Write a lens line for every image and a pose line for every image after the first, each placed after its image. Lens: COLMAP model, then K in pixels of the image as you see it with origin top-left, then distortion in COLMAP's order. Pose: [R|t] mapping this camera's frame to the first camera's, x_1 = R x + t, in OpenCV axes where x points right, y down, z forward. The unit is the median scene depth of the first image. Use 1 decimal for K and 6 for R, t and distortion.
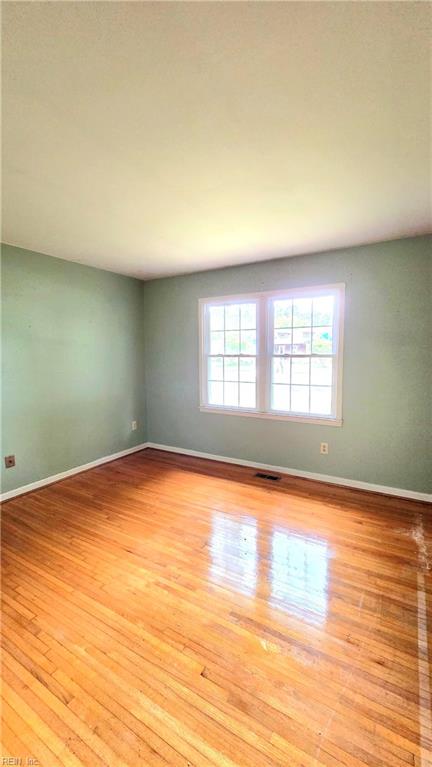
lens RADIAL K [[315.2, 0, 216.0], [0, 315.2, 383.5], [0, 0, 1]] dist [-0.000352, -0.000024]
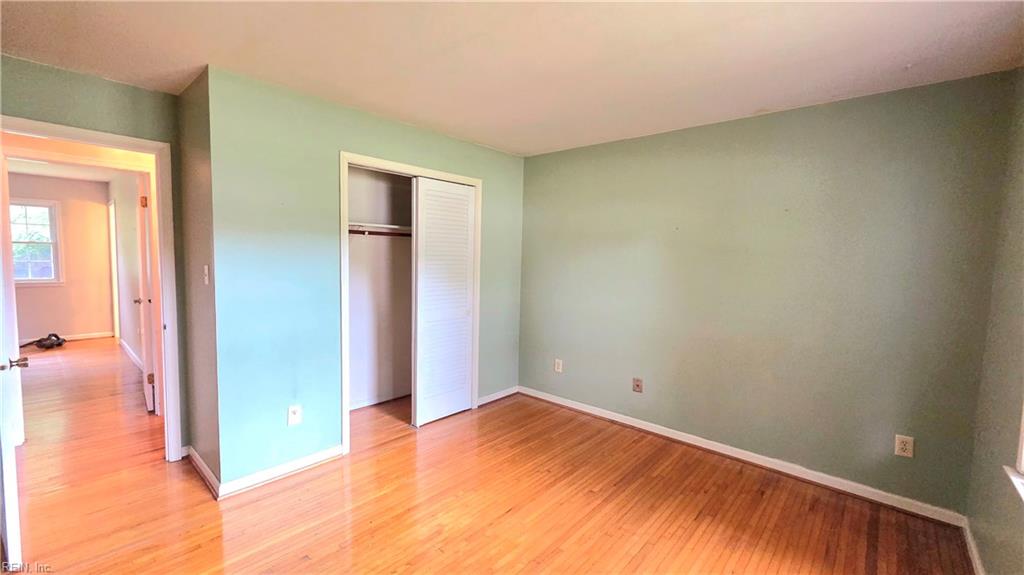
lens RADIAL K [[420.8, 0, 512.0], [0, 420.8, 287.5], [0, 0, 1]] dist [-0.000352, -0.000024]
pose [[-0.190362, 0.081847, -0.978296, 0.503393], [-0.121880, 0.986839, 0.106278, -0.095820], [0.974119, 0.139466, -0.177881, 0.785015]]
